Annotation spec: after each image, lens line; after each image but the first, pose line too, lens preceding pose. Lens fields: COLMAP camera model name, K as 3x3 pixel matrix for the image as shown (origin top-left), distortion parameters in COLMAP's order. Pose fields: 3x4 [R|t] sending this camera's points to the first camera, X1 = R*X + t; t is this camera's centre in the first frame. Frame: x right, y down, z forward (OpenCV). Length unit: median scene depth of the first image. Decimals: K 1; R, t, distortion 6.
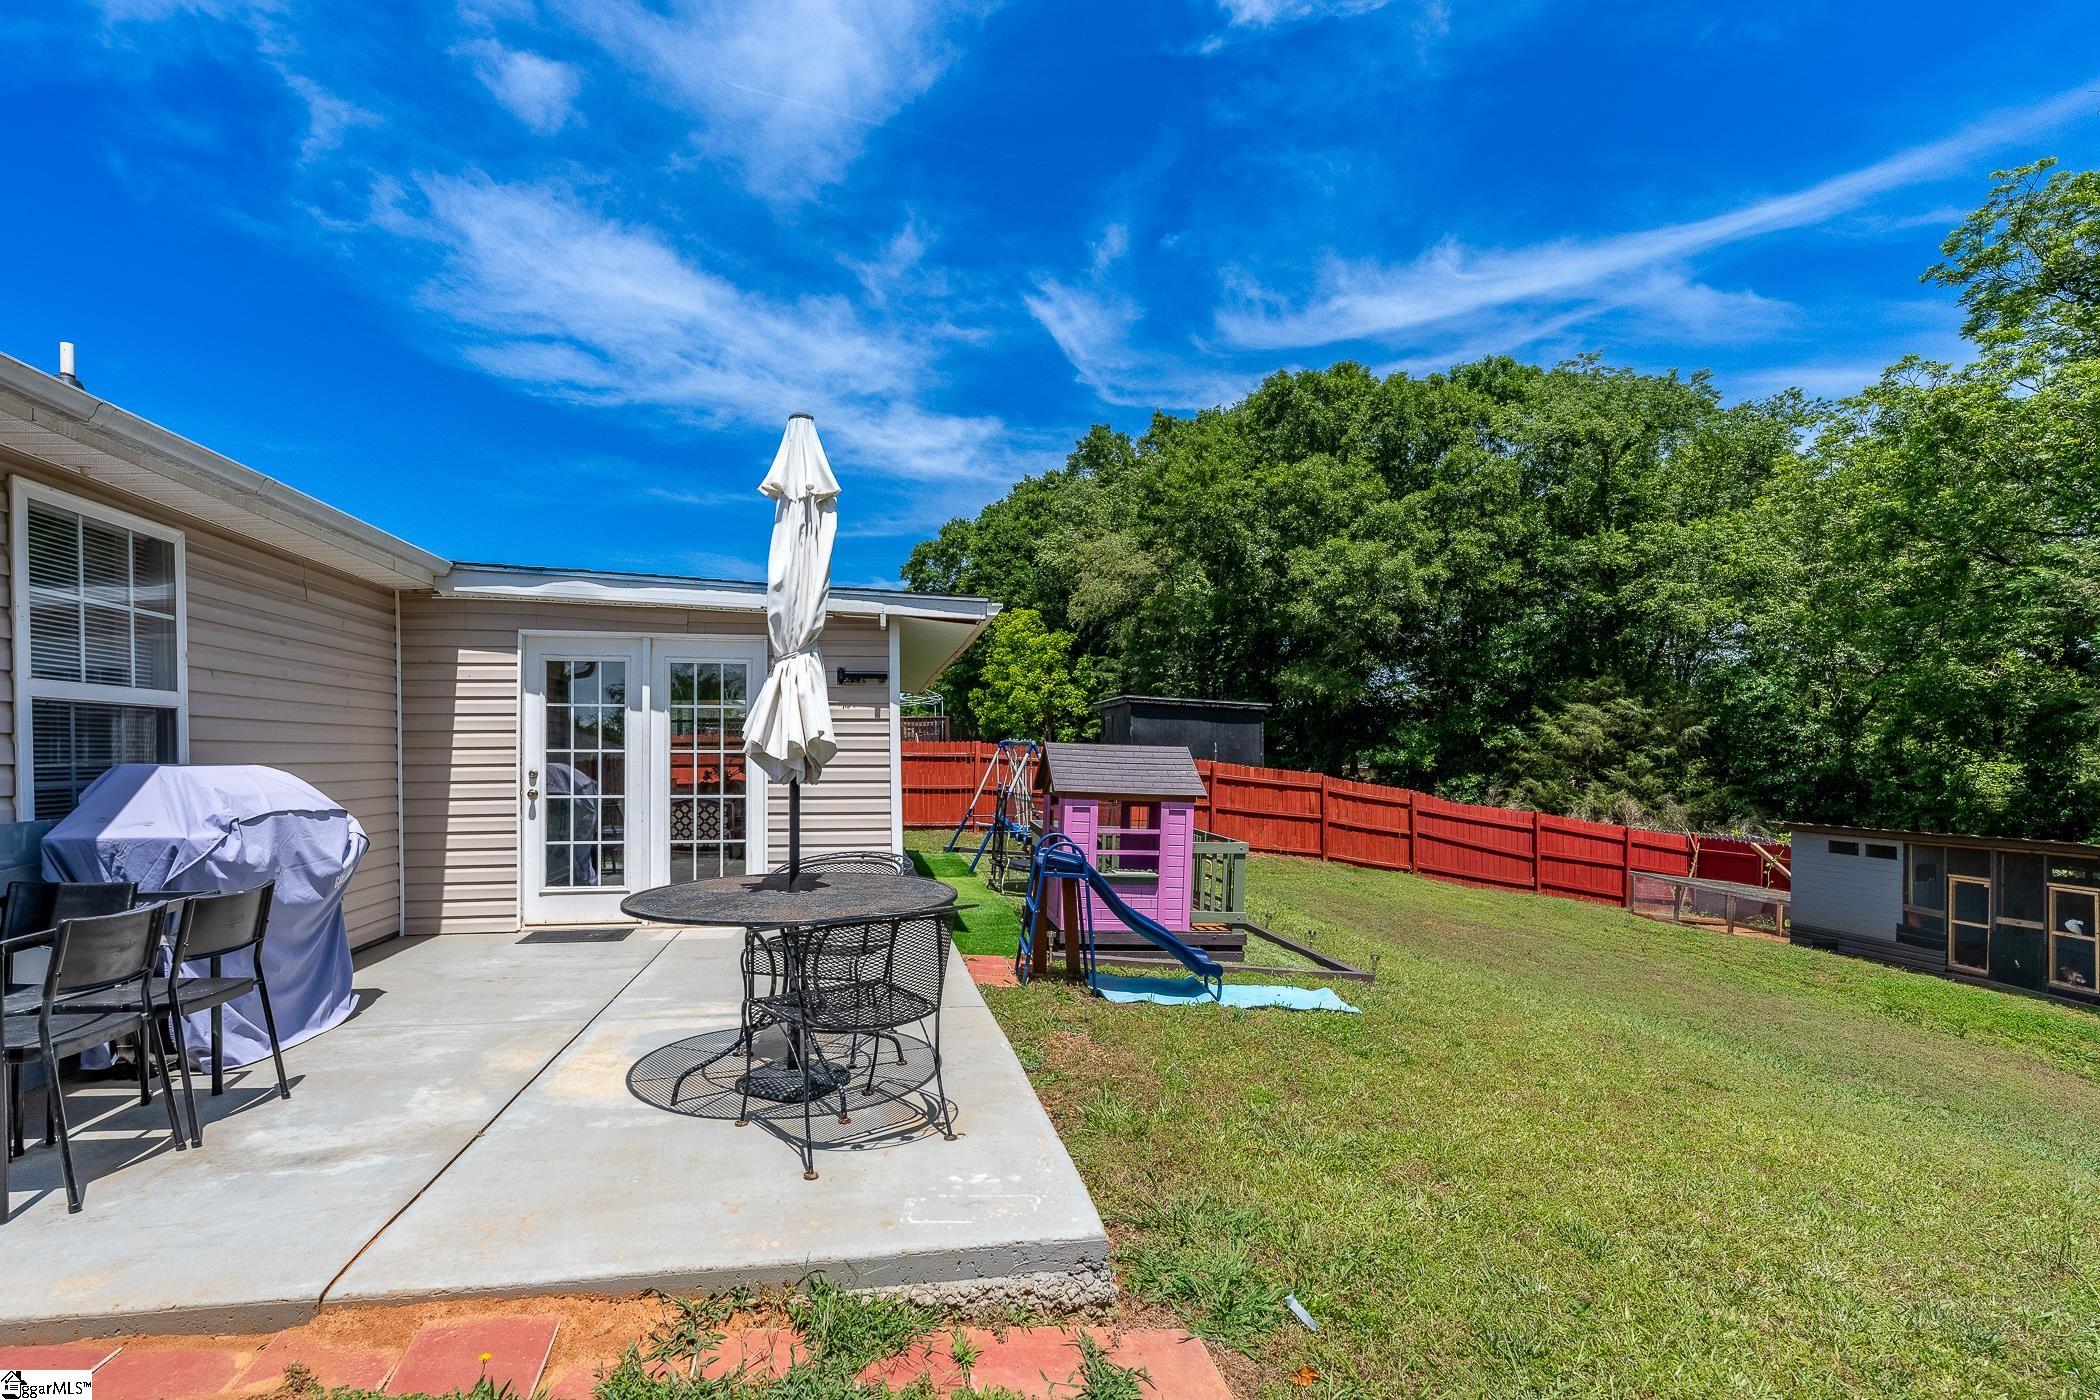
lens RADIAL K [[979.9, 0, 1002.6], [0, 979.9, 764.8], [0, 0, 1]] dist [0.014618, -0.009281]
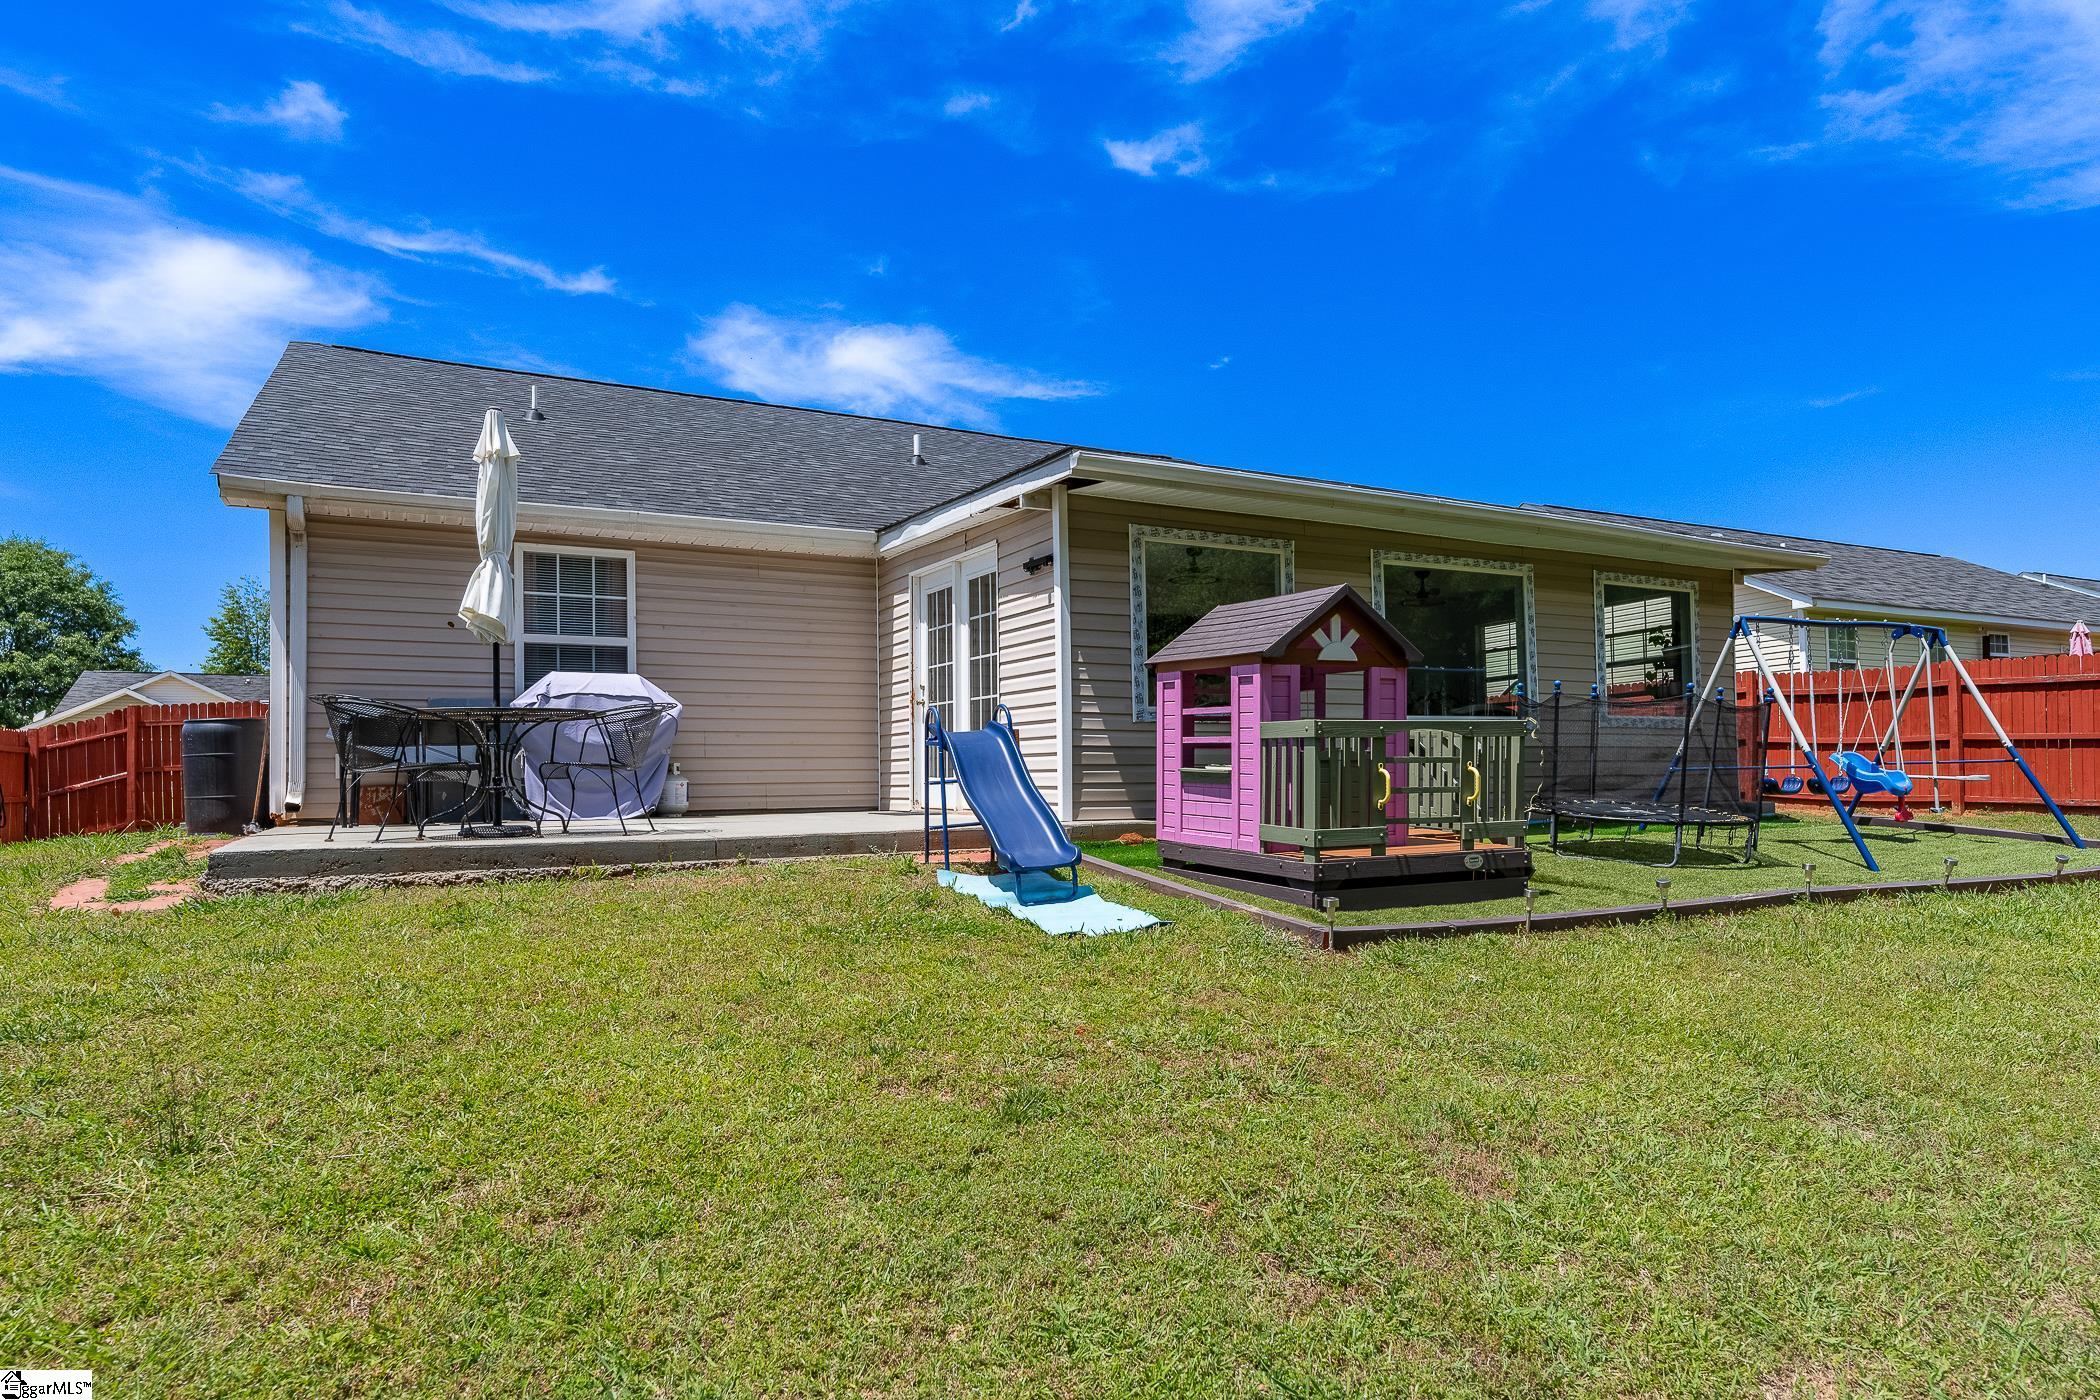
lens RADIAL K [[1217.5, 0, 1021.6], [0, 1217.5, 772.3], [0, 0, 1]] dist [-0.006030, 0.004368]
pose [[0.333936, -0.008828, -0.942554, 0.940565], [0.005505, 0.999957, -0.007415, 0.119931], [0.942580, -0.002713, 0.333970, 0.562040]]
